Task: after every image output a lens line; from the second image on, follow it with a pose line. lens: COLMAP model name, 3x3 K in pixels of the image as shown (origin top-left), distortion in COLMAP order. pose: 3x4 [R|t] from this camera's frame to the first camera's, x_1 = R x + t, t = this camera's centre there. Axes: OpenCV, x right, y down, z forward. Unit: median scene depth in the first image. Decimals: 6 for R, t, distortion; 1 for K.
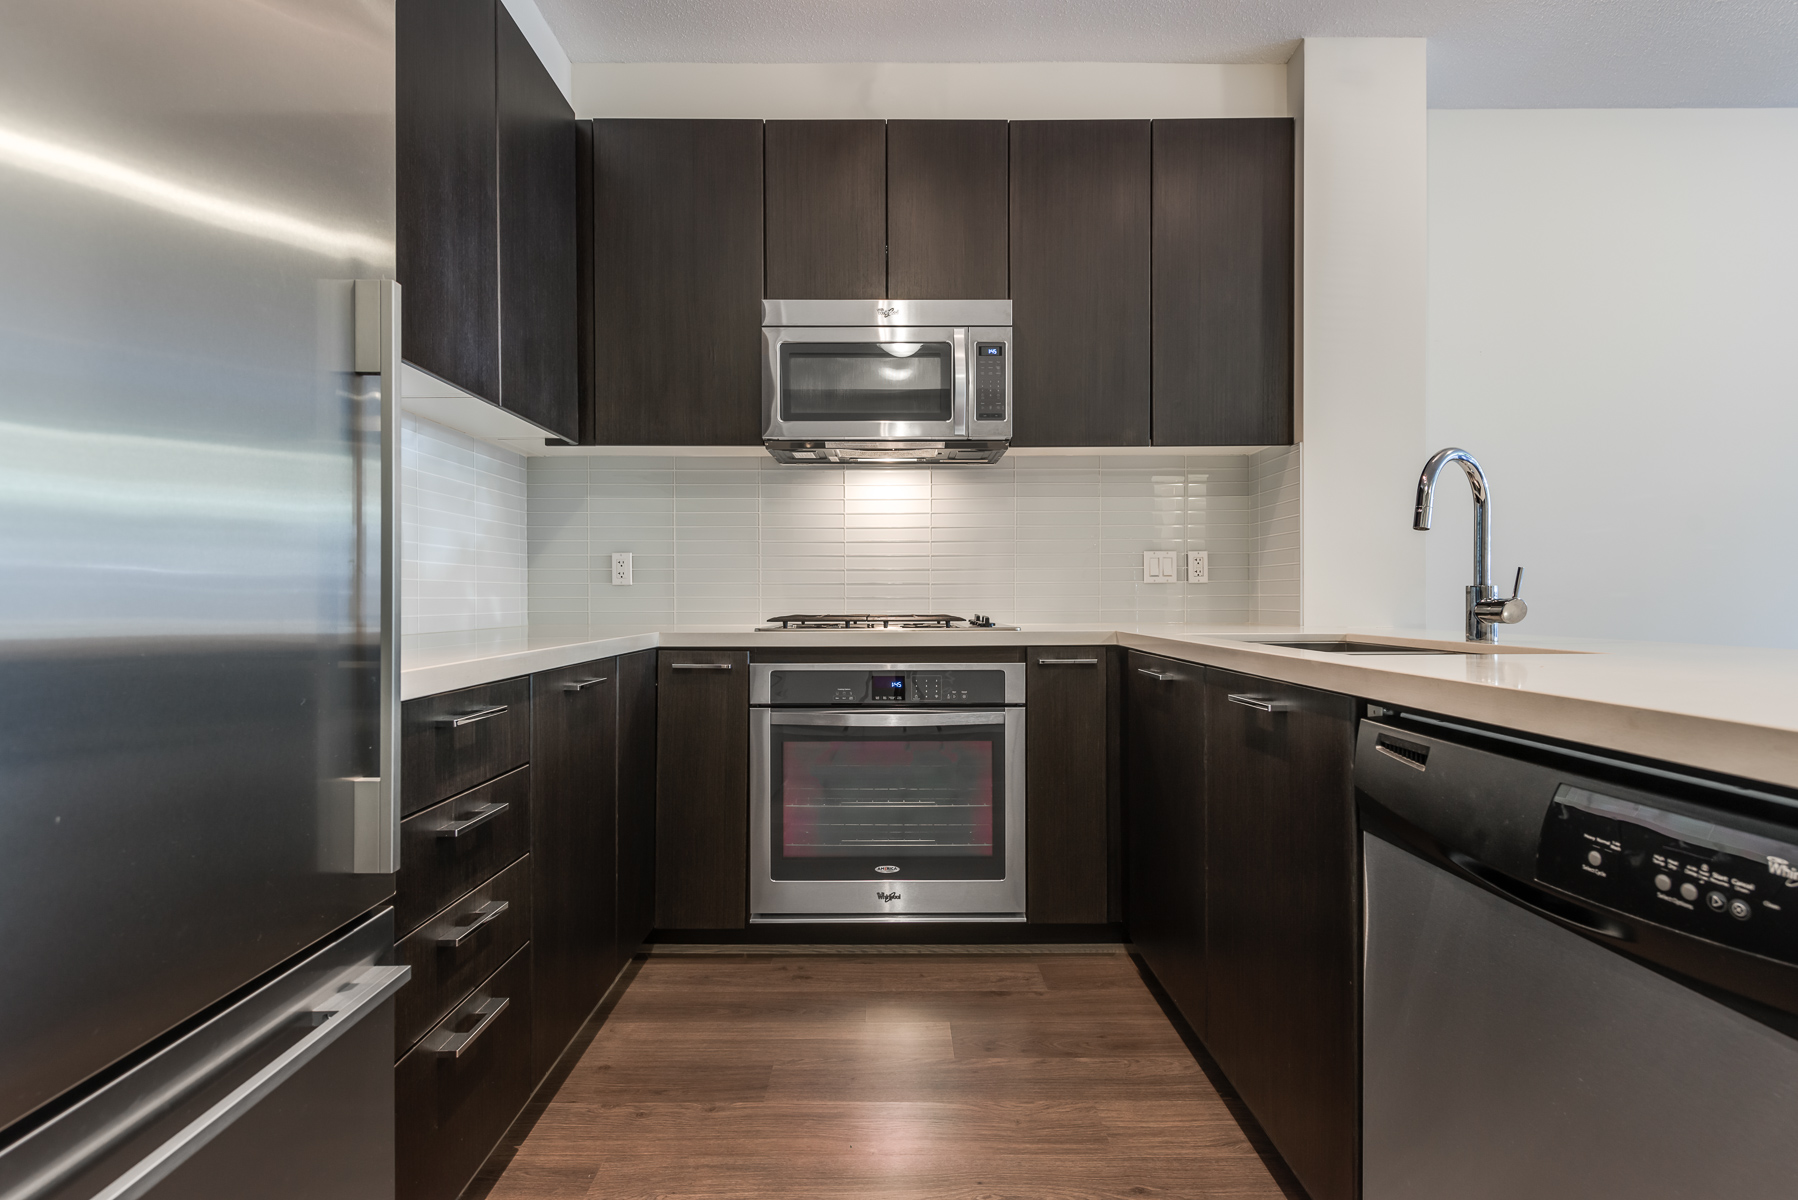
lens RADIAL K [[826.8, 0, 899.0], [0, 826.8, 600.0], [0, 0, 1]] dist [0.015615, -0.007864]
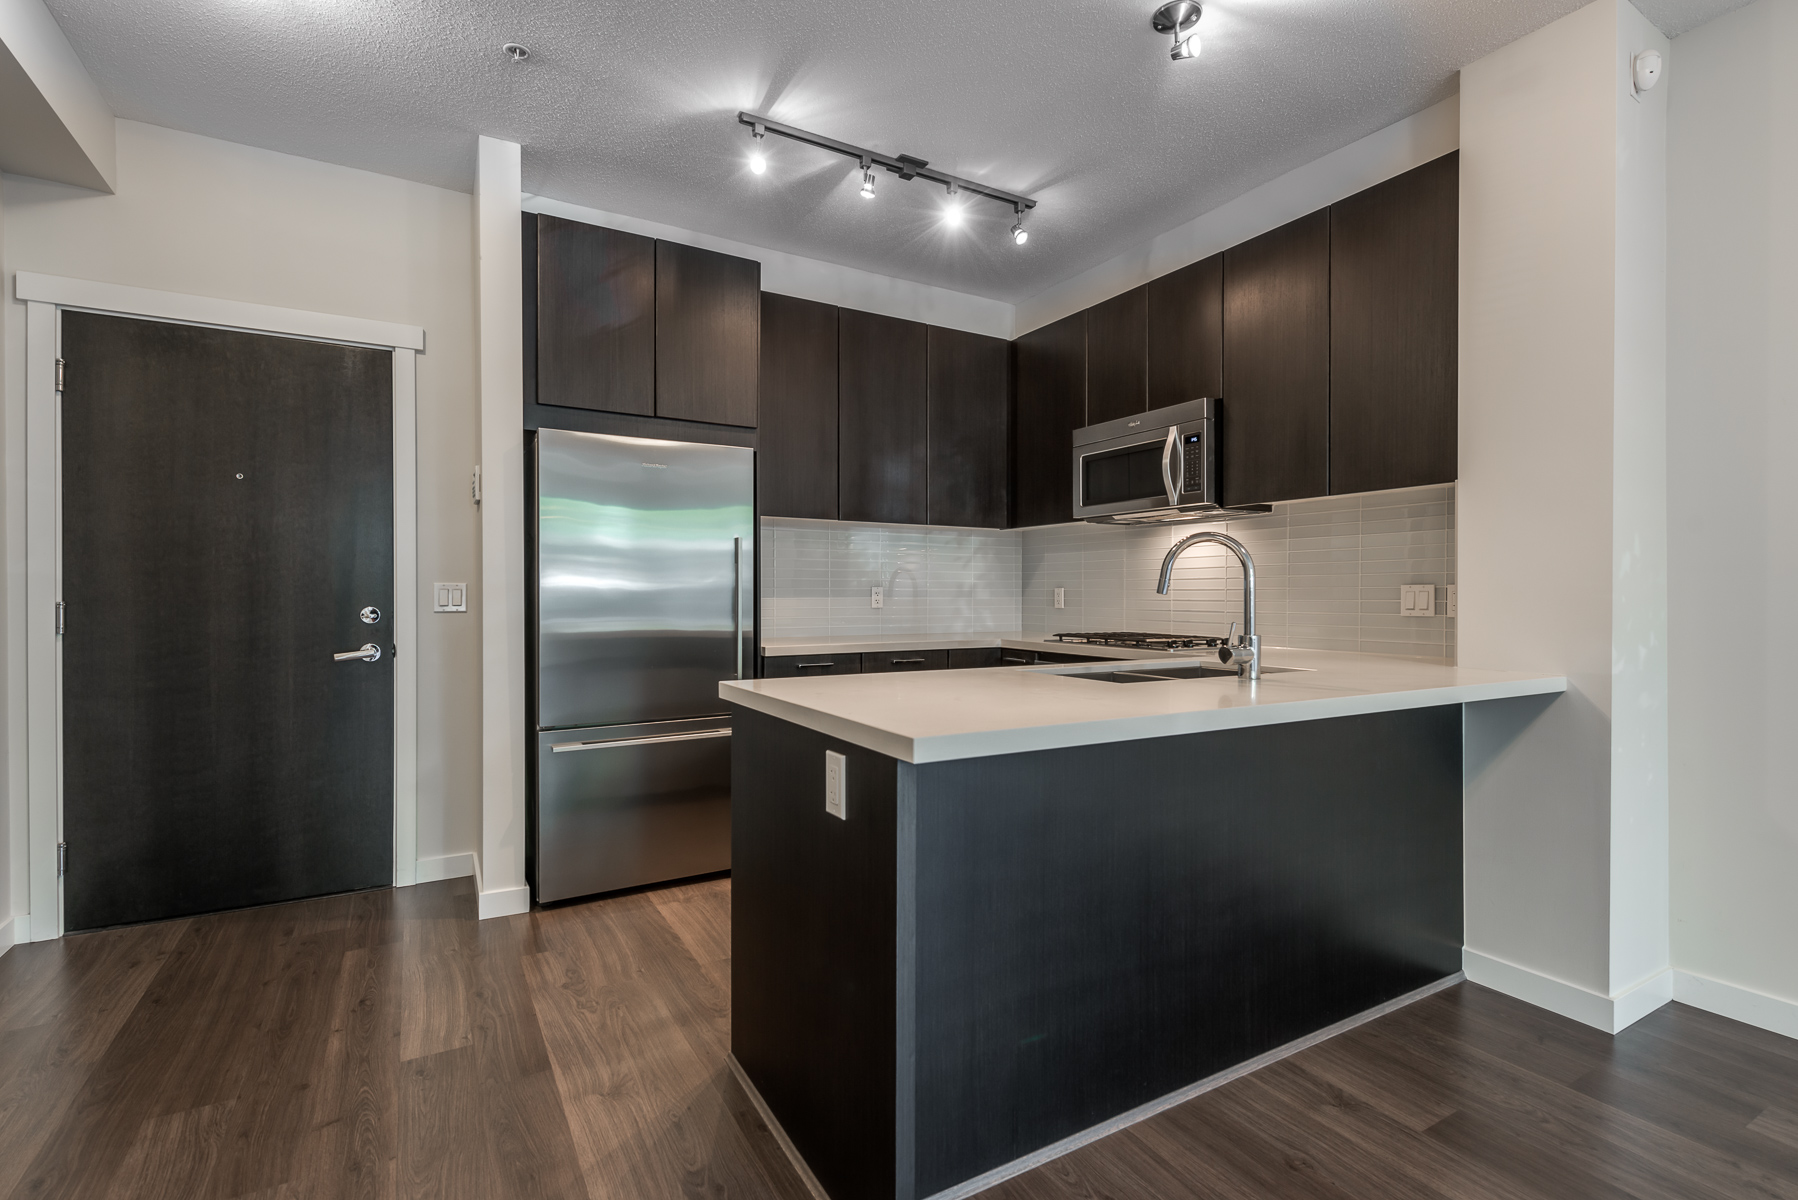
lens RADIAL K [[826.8, 0, 899.0], [0, 826.8, 600.0], [0, 0, 1]] dist [0.015615, -0.007864]
pose [[0.505036, 0.009291, -0.863048, 1.147639], [-0.010438, 0.999935, 0.004656, -0.050443], [0.863035, 0.006657, 0.505100, -0.080472]]
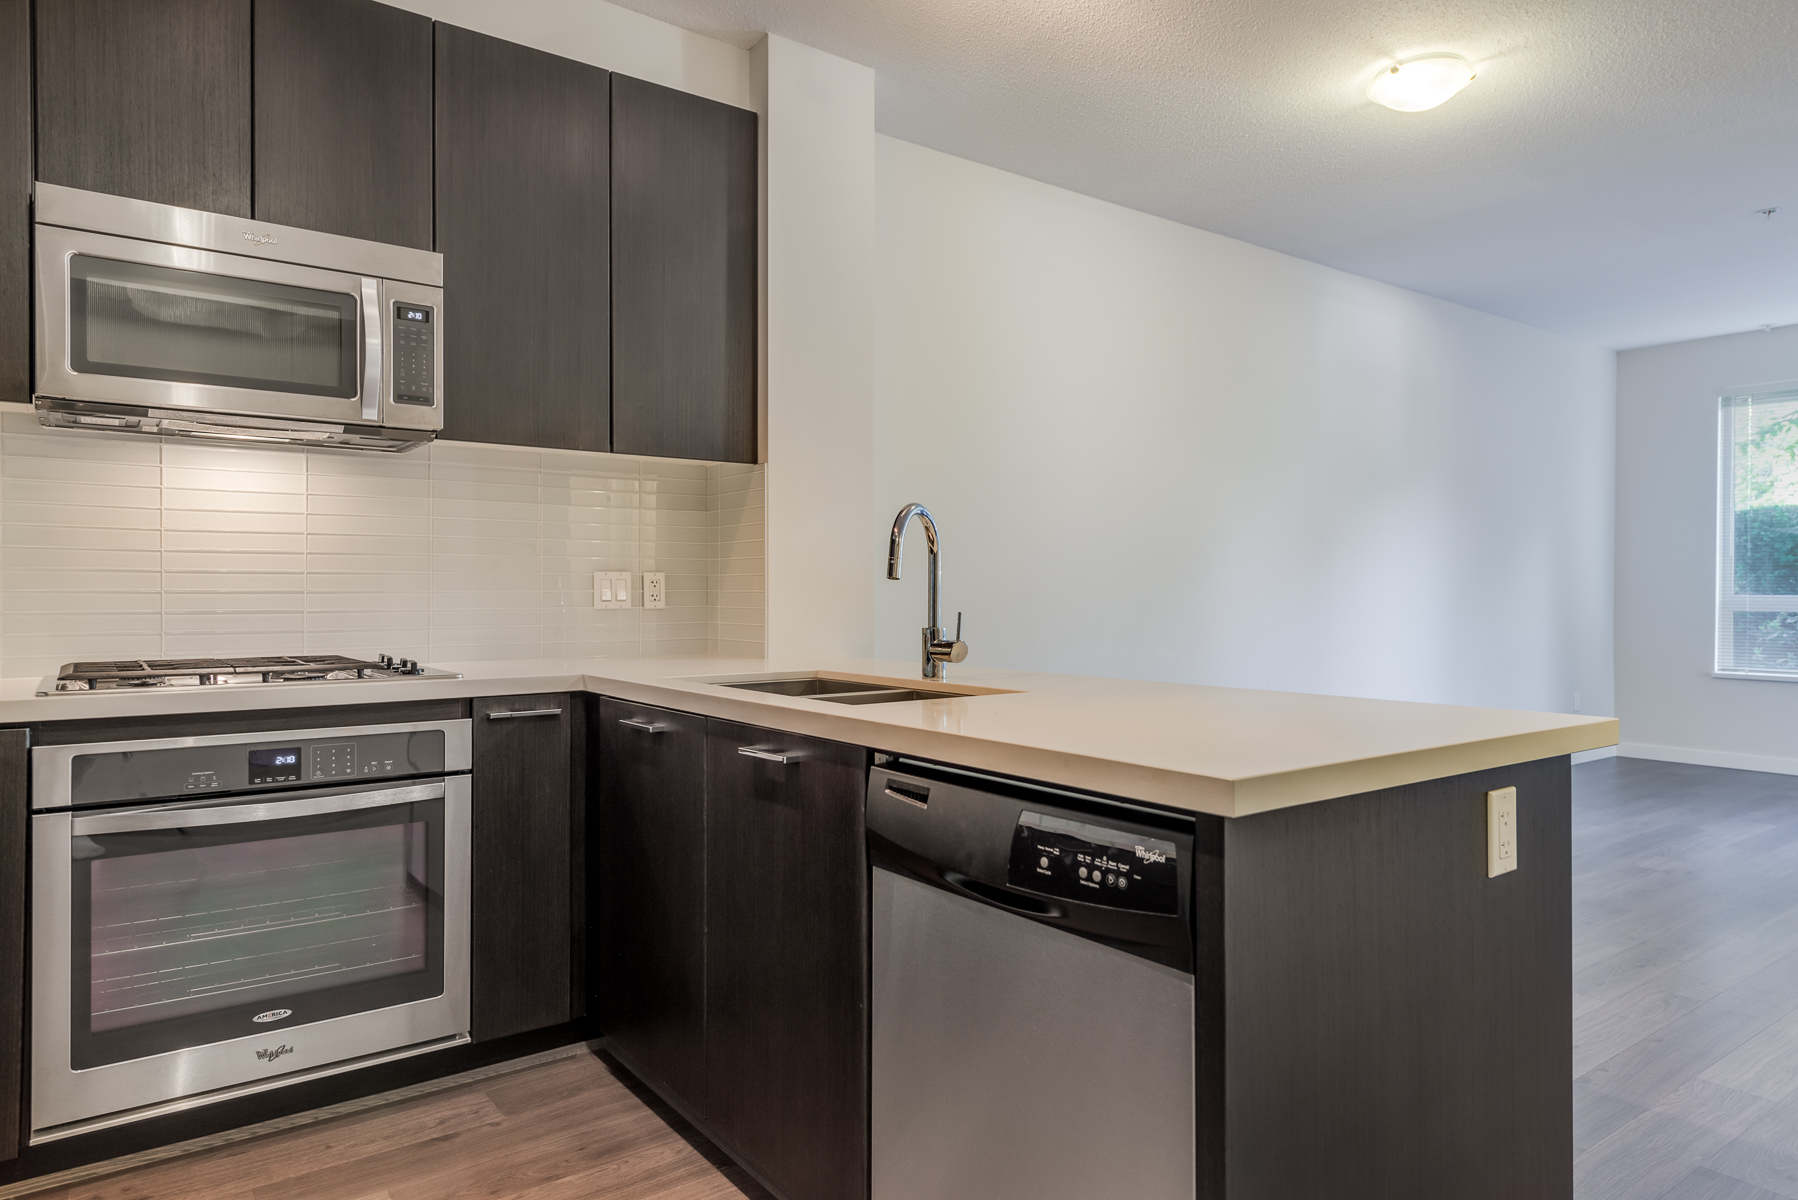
lens RADIAL K [[1090.6, 0, 899.0], [0, 1090.6, 600.0], [0, 0, 1]] dist [0.034692, -0.016763]
pose [[0.810957, 0.002400, 0.585100, -0.134957], [-0.002278, 0.999997, -0.000945, -0.039334], [-0.585101, -0.000566, 0.810960, -0.105573]]
